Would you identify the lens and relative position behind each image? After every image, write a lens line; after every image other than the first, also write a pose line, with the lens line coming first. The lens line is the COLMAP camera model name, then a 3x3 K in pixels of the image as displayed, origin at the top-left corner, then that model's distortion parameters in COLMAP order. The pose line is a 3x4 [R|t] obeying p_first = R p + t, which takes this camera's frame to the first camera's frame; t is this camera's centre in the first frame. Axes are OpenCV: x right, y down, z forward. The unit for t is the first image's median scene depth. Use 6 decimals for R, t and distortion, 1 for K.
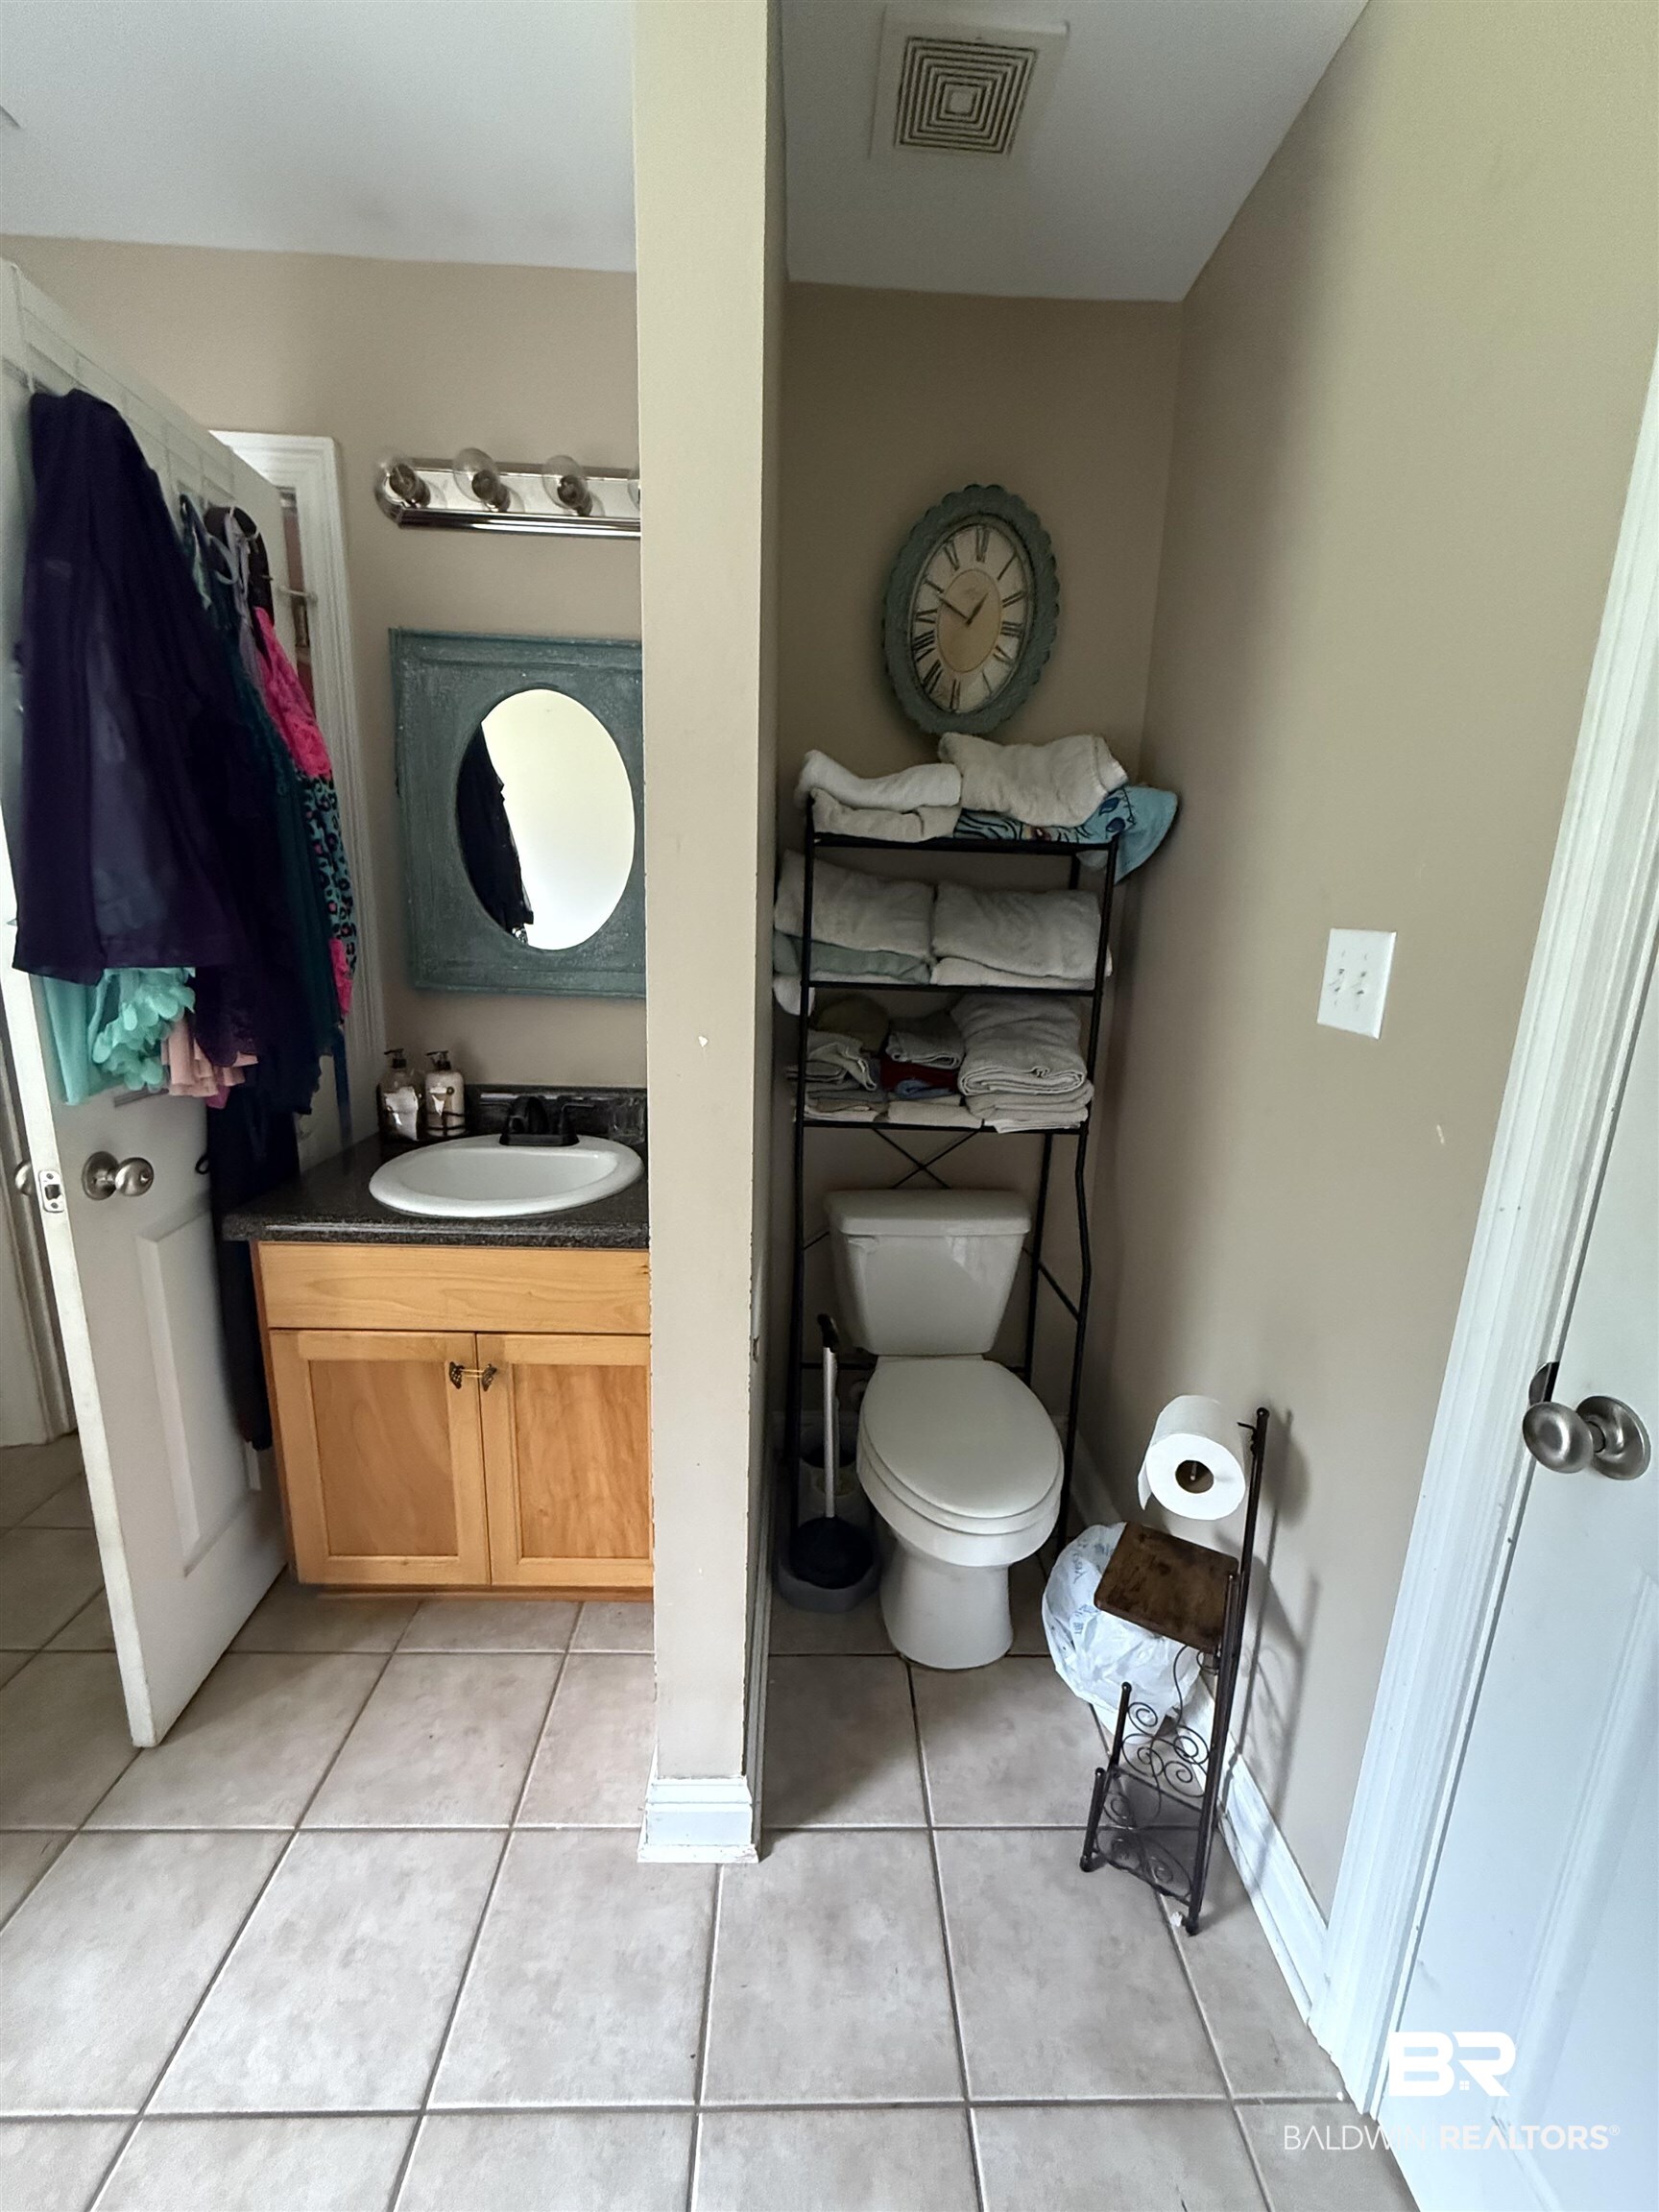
lens RADIAL K [[878.9, 0, 832.2], [0, 878.9, 1097.4], [0, 0, 1]] dist [-0.000011, -0.000116]
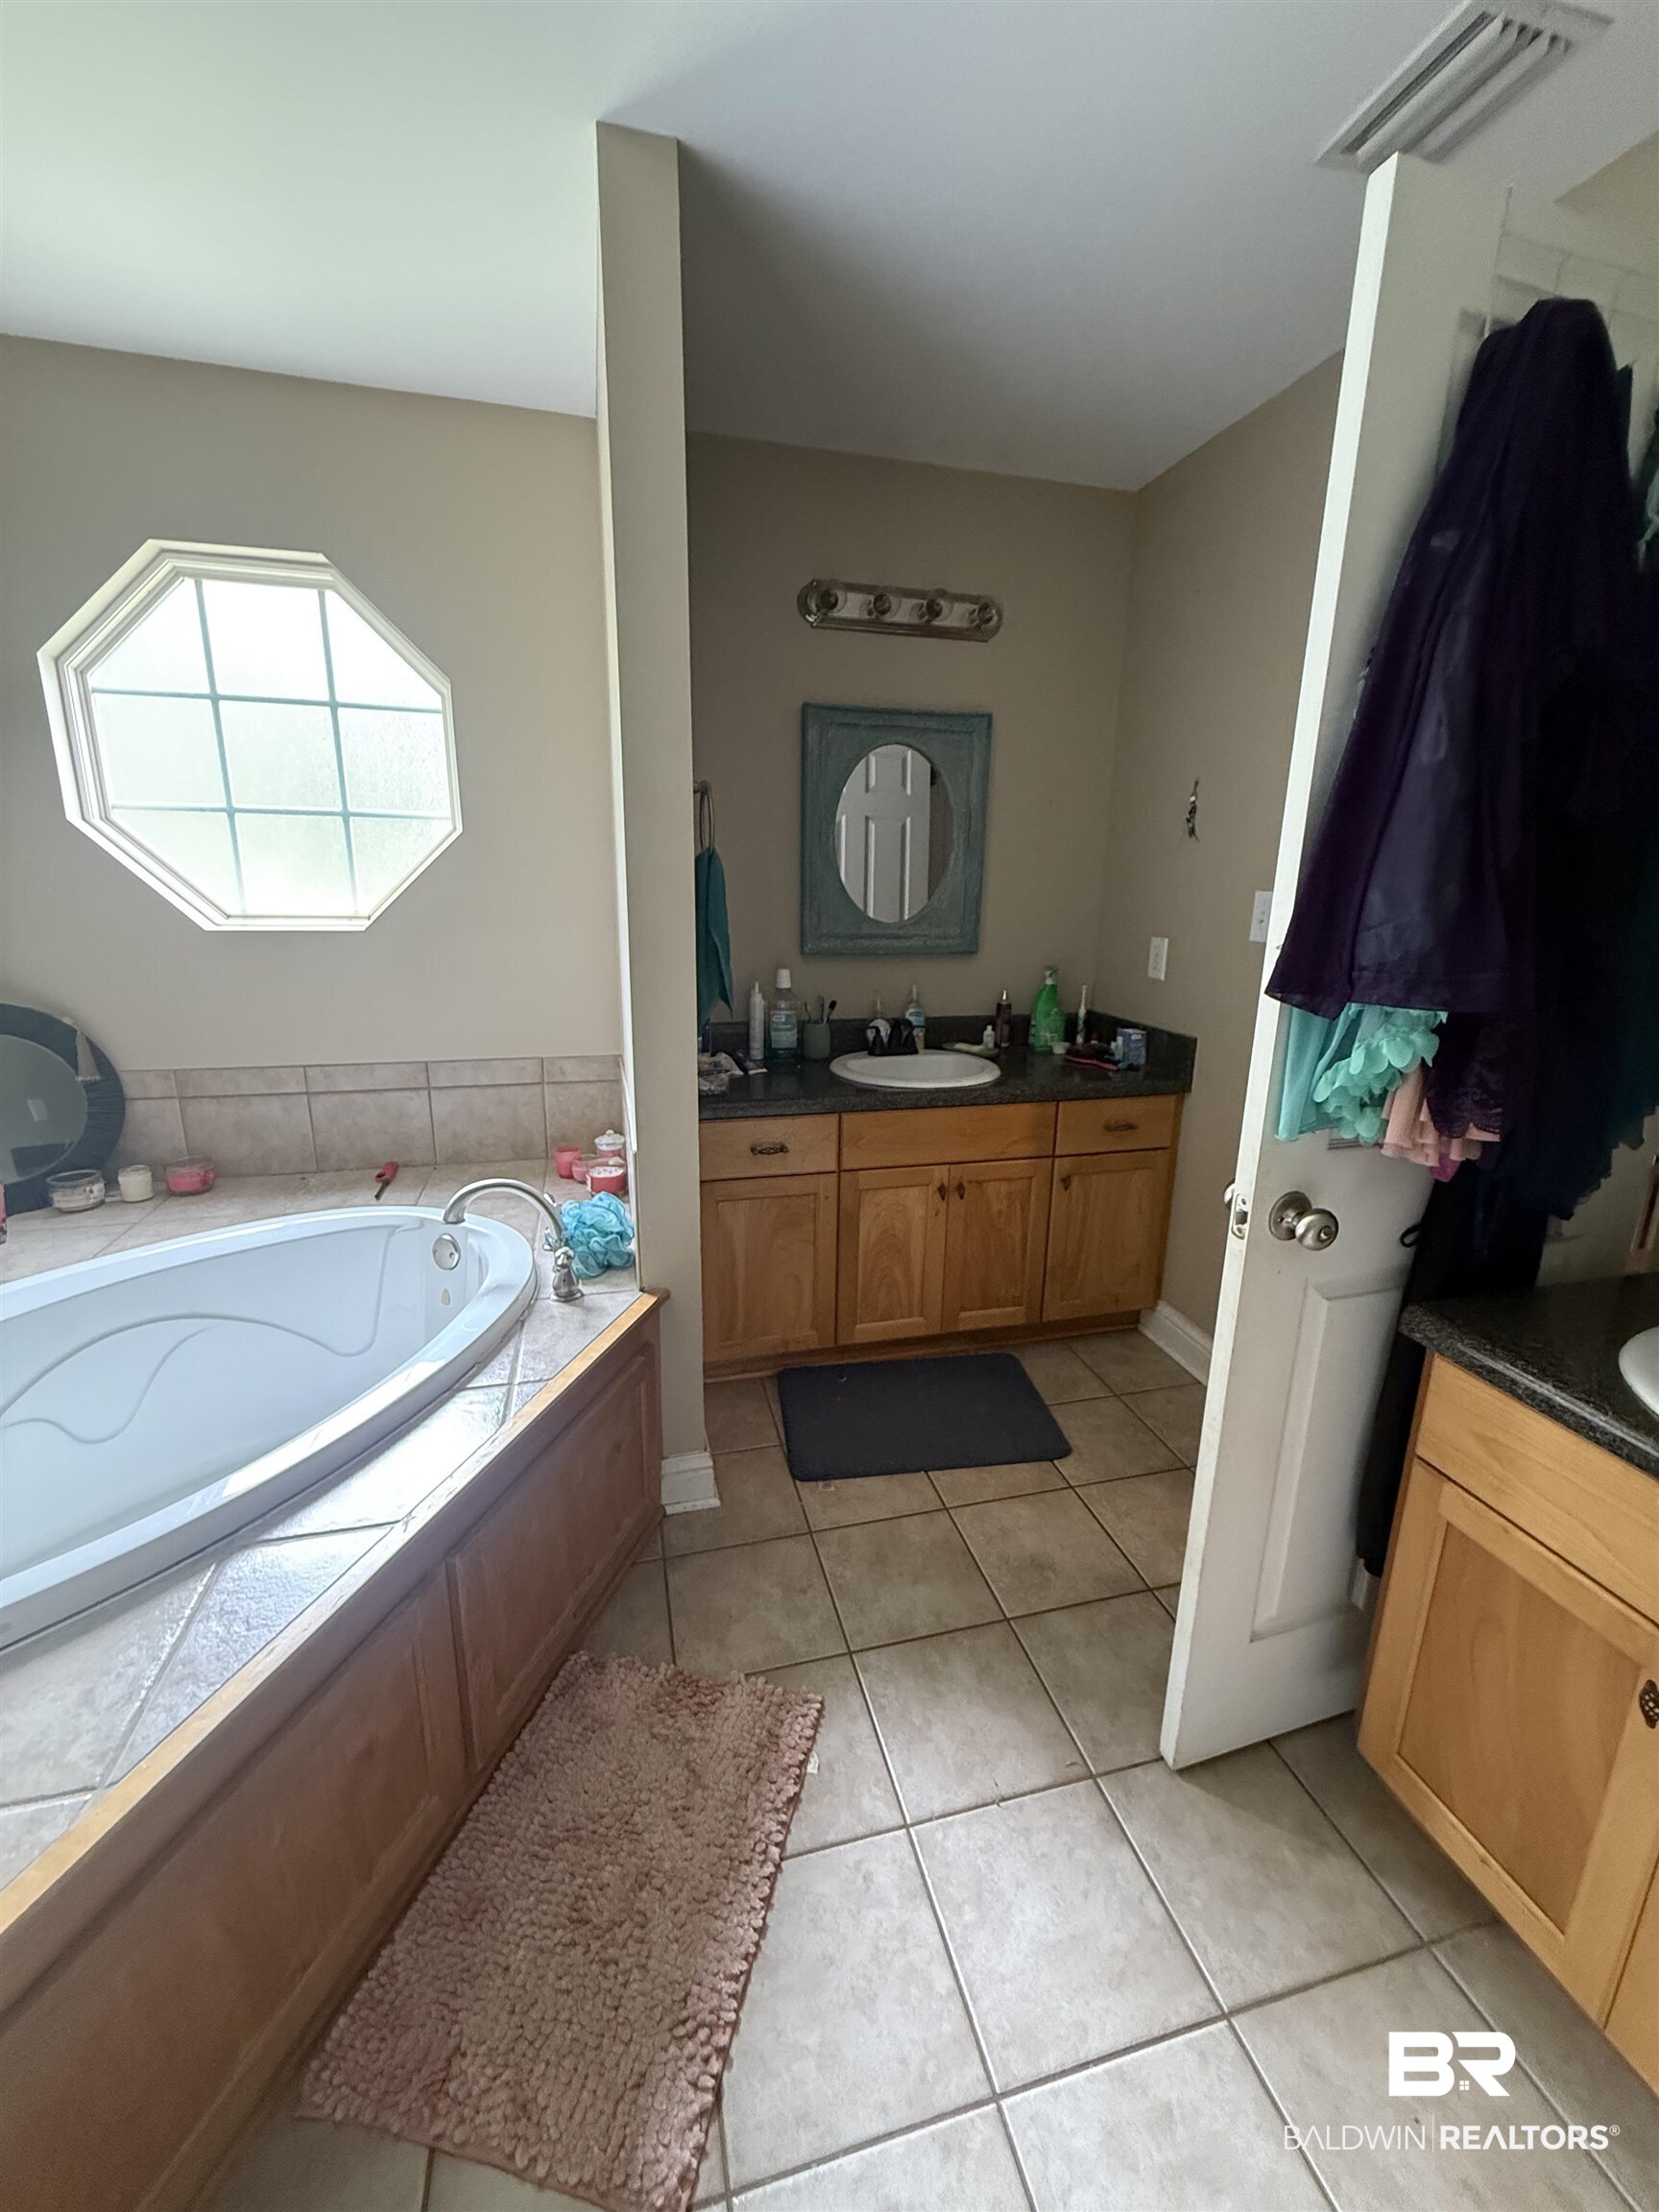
lens RADIAL K [[878.9, 0, 832.2], [0, 878.9, 1097.4], [0, 0, 1]] dist [-0.000011, -0.000116]
pose [[0.226795, 0.205755, -0.951960, -0.074400], [-0.227271, 0.961626, 0.153699, -0.065926], [0.947054, 0.181495, 0.264854, 0.262937]]
